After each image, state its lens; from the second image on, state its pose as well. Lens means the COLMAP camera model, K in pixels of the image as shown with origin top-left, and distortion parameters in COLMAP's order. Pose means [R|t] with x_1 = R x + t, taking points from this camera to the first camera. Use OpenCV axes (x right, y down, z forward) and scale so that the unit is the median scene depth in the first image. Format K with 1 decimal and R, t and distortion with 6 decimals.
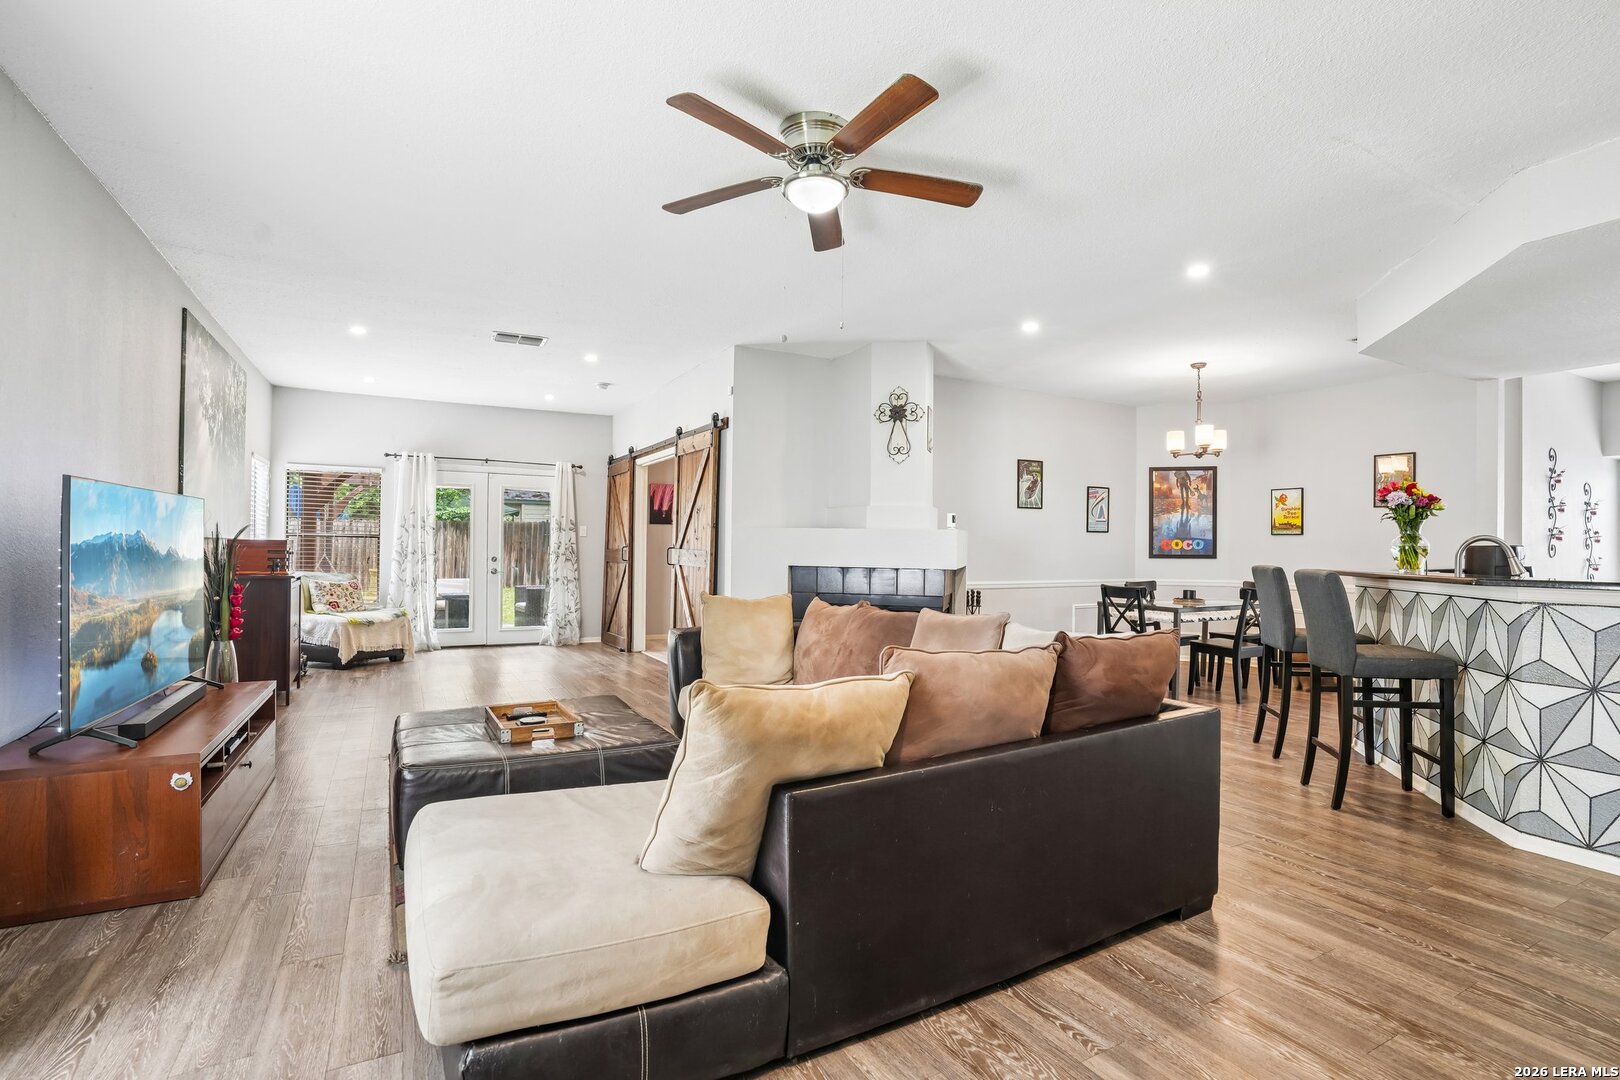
lens RADIAL K [[768.3, 0, 826.1], [0, 768.3, 545.3], [0, 0, 1]] dist [-0.066844, 0.026952]
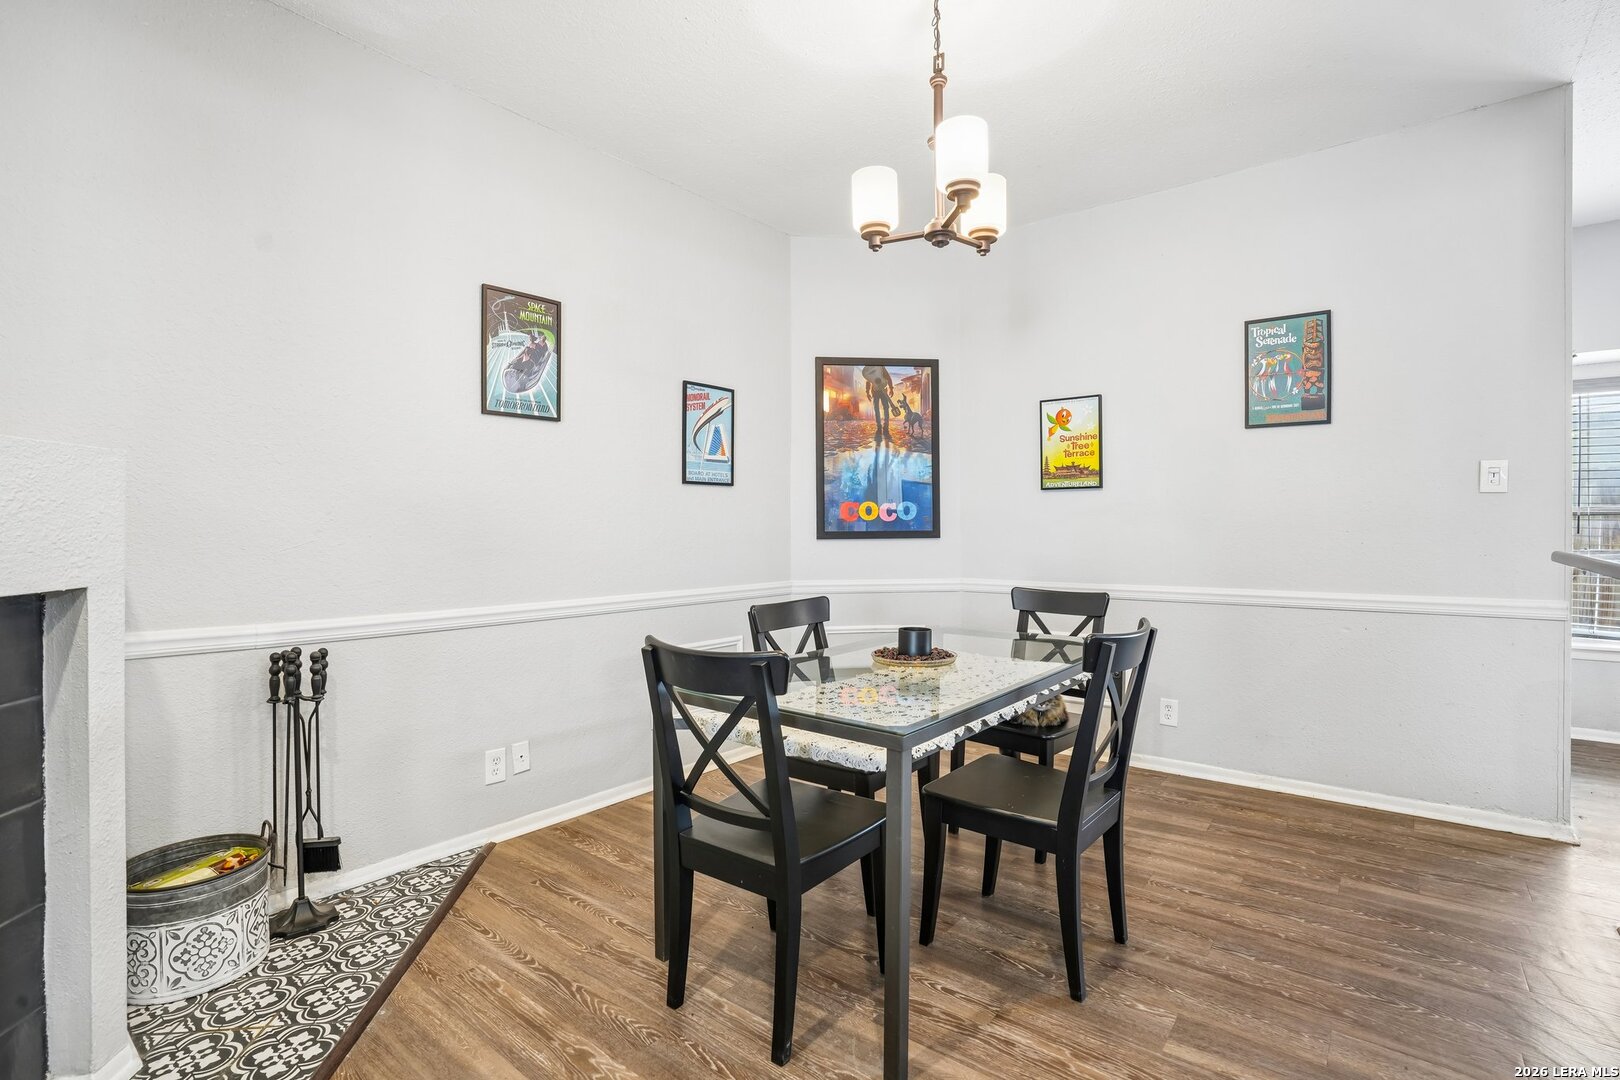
lens RADIAL K [[754.4, 0, 810.0], [0, 754.4, 540.0], [0, 0, 1]] dist [-0.075659, 0.025655]
pose [[0.929813, -0.019417, 0.367521, 0.262684], [0.013663, 0.999740, 0.018252, 0.009192], [-0.367780, -0.011949, 0.929836, 0.595159]]
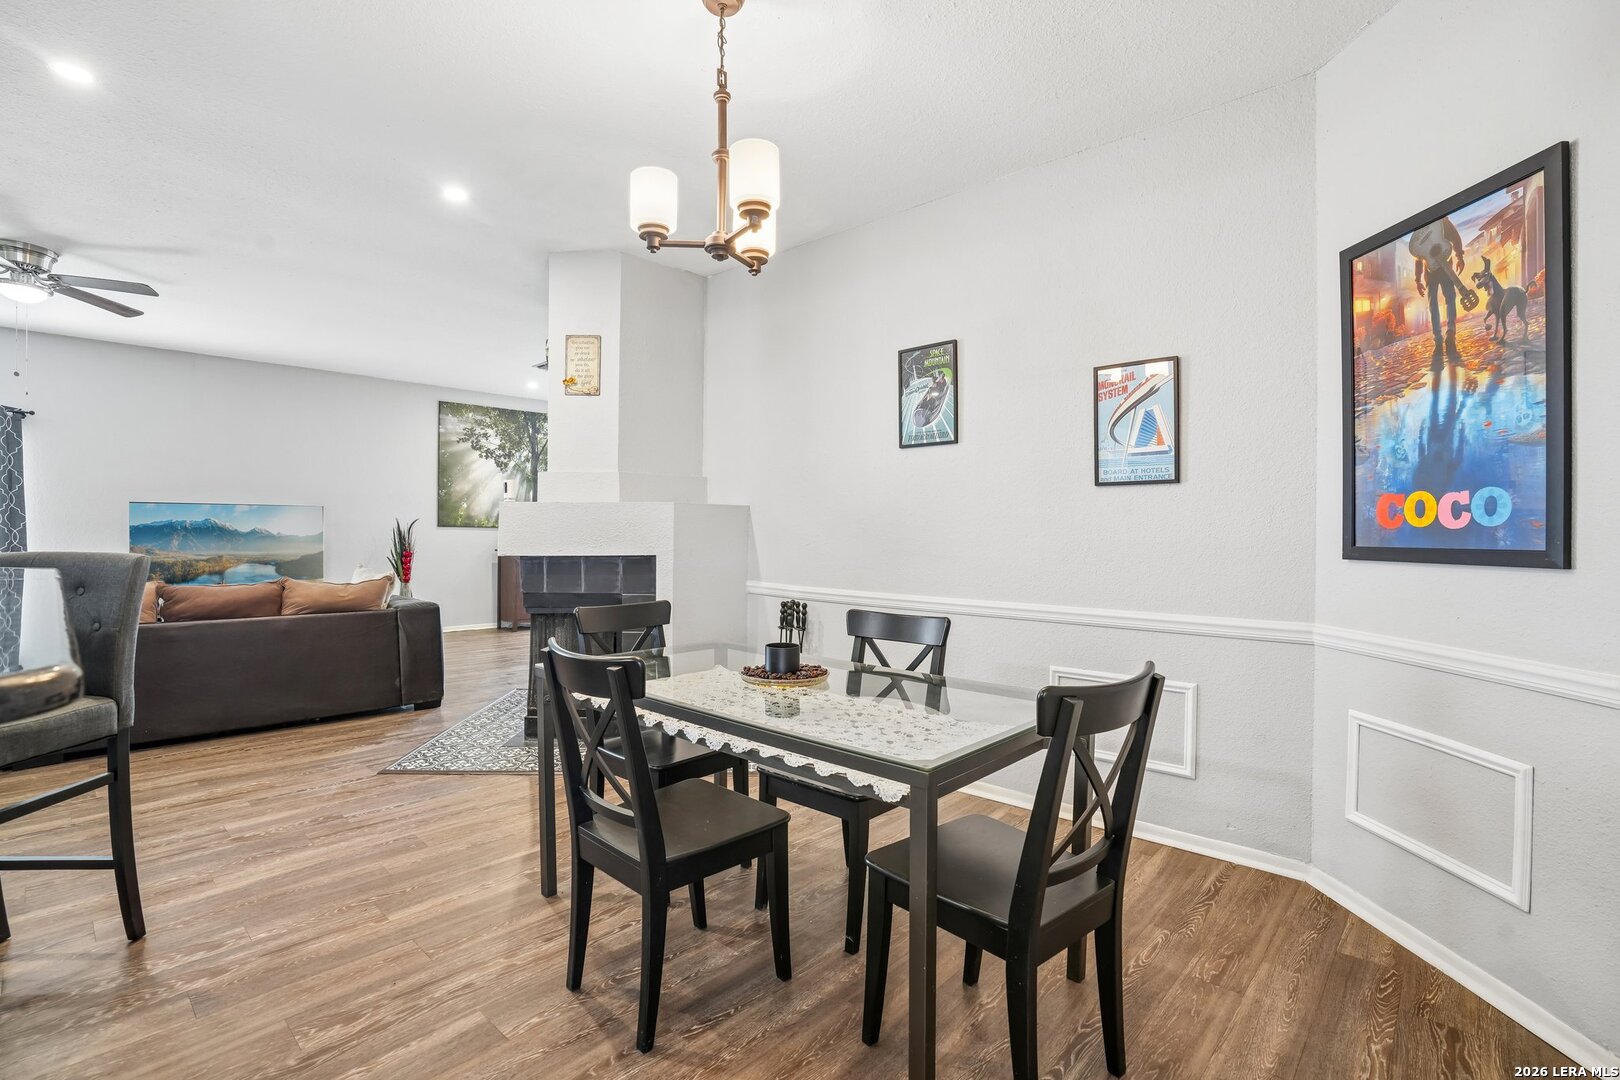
lens RADIAL K [[766.0, 0, 795.4], [0, 766.0, 538.8], [0, 0, 1]] dist [-0.074632, 0.031966]
pose [[0.290094, 0.000446, -0.956998, 0.702533], [-0.002963, 0.999996, -0.000432, 0.010673], [0.956994, 0.002961, 0.290094, 0.784270]]
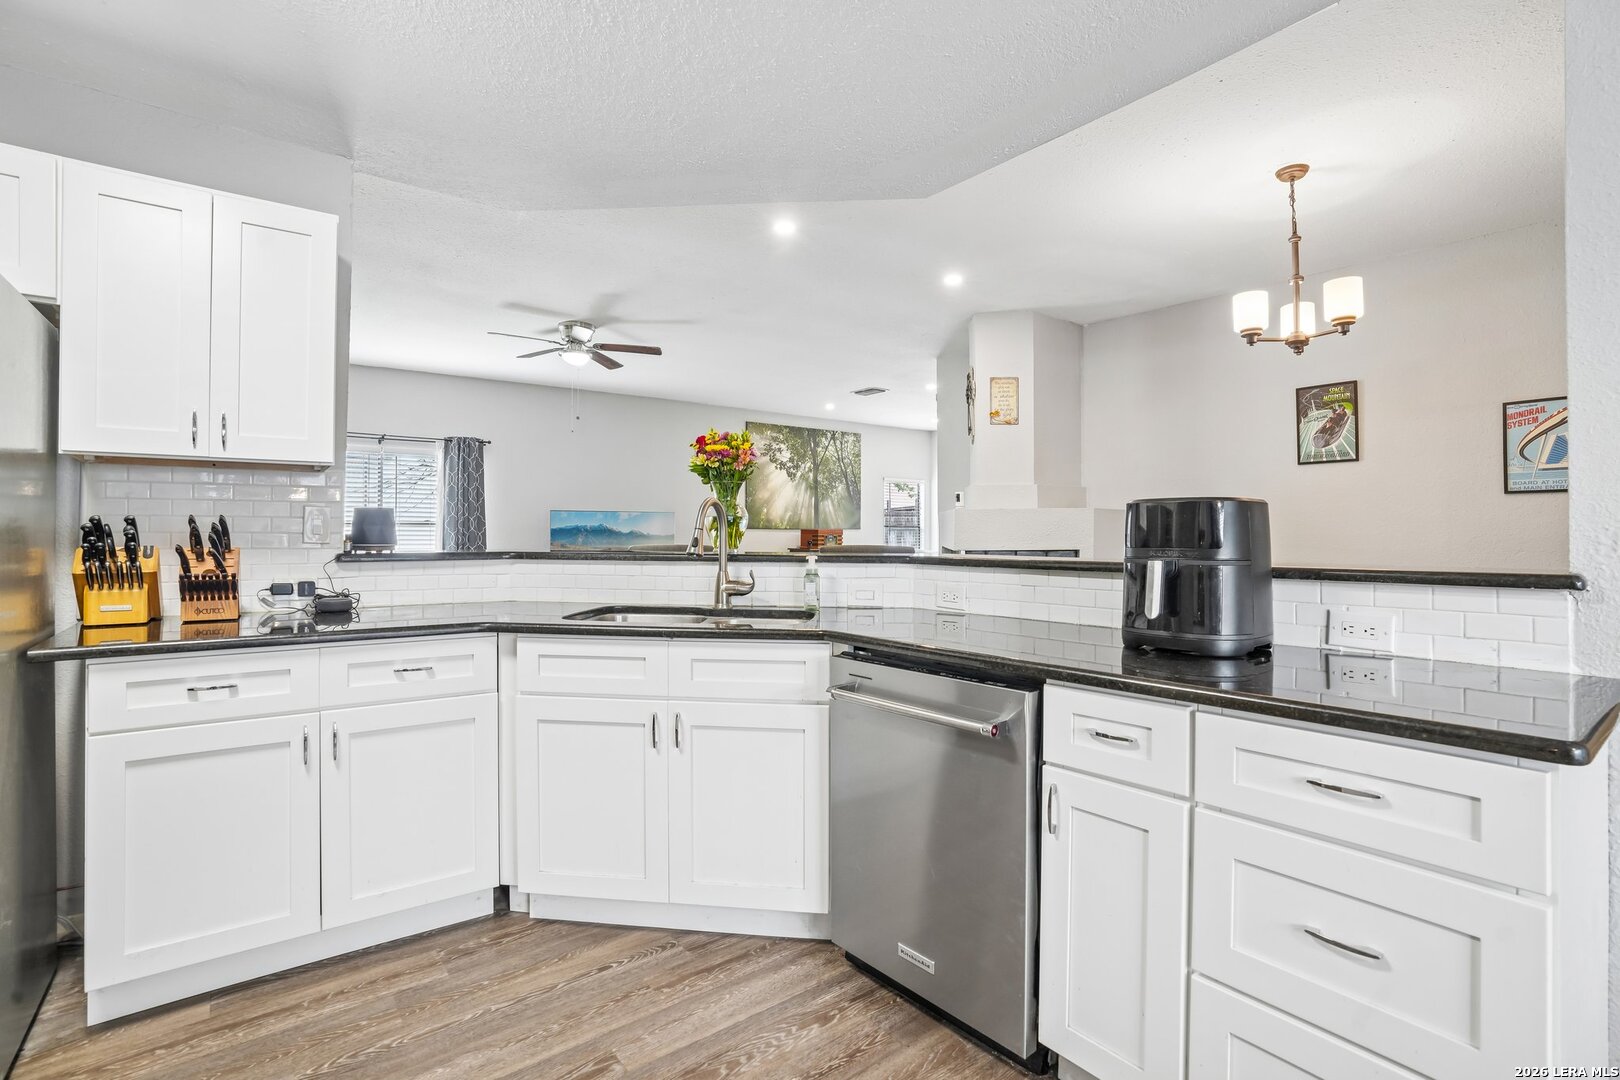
lens RADIAL K [[764.2, 0, 785.3], [0, 764.2, 526.4], [0, 0, 1]] dist [-0.078157, 0.031484]
pose [[0.134903, -0.017684, -0.990701, 0.796727], [0.001420, 0.999843, -0.017654, 0.012708], [0.990858, 0.000975, 0.134907, 0.490114]]
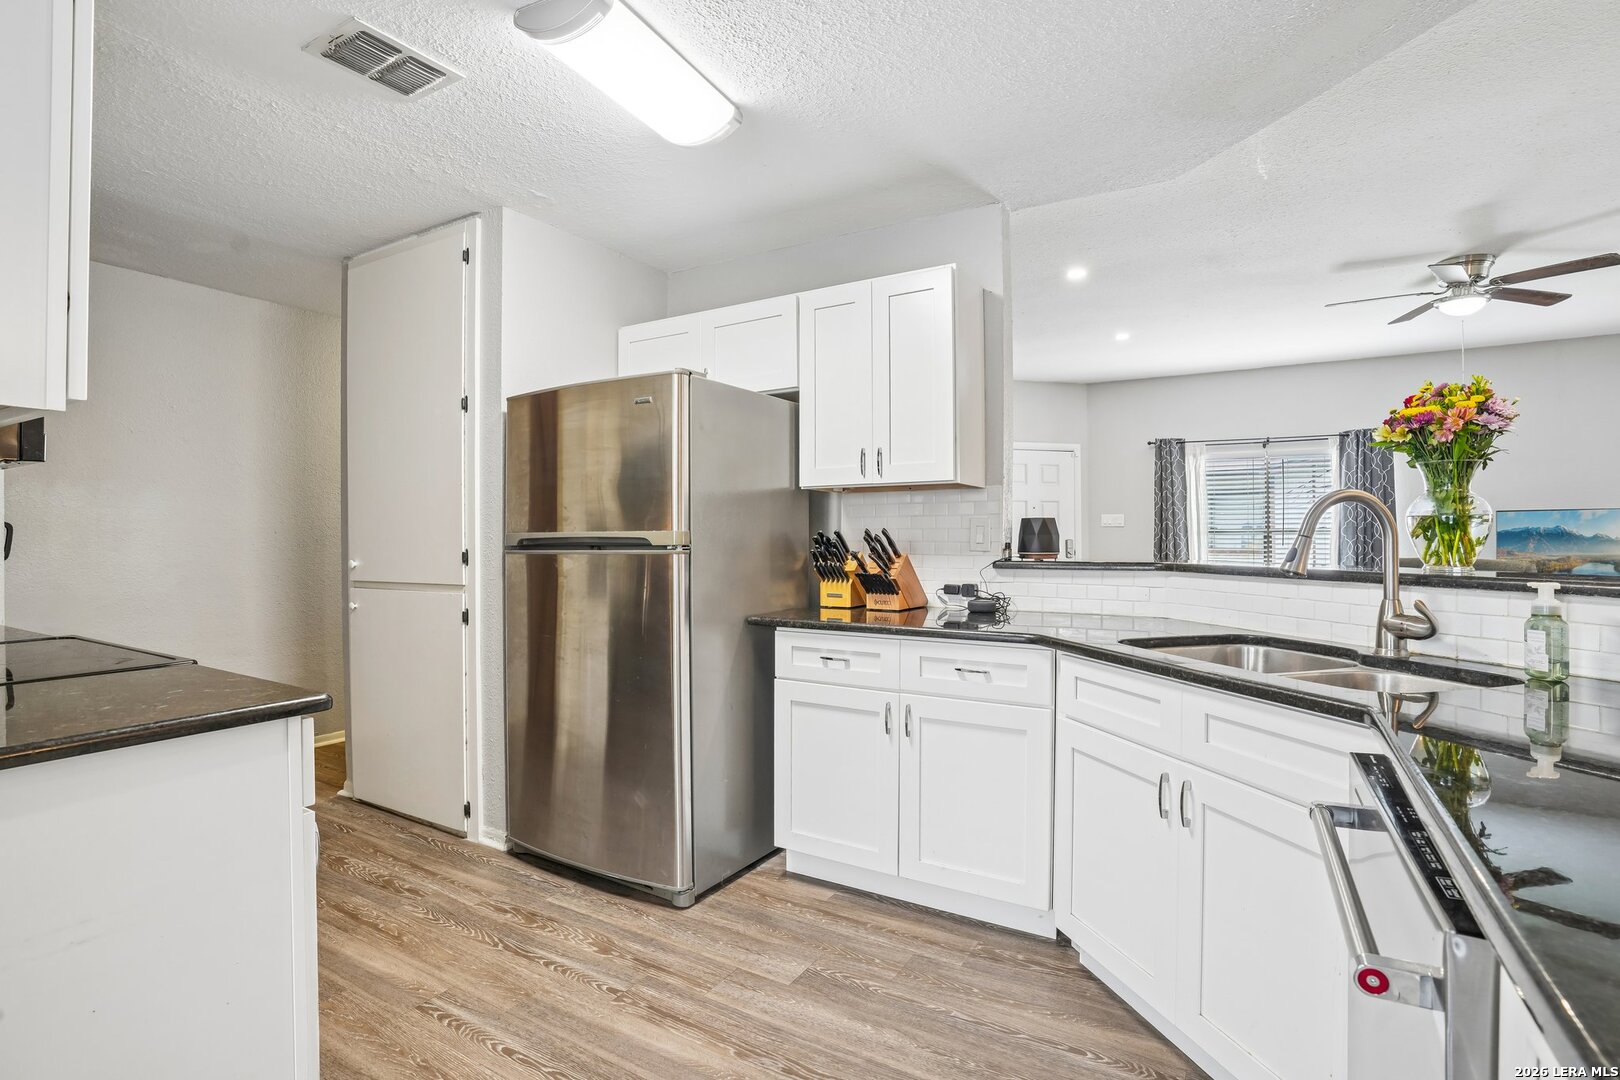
lens RADIAL K [[754.4, 0, 810.0], [0, 754.4, 540.0], [0, 0, 1]] dist [-0.075659, 0.025655]
pose [[-0.871514, -0.008699, -0.490293, 0.703177], [-0.006050, 0.999957, -0.006987, 0.011674], [0.490333, -0.003123, -0.871529, 0.616004]]
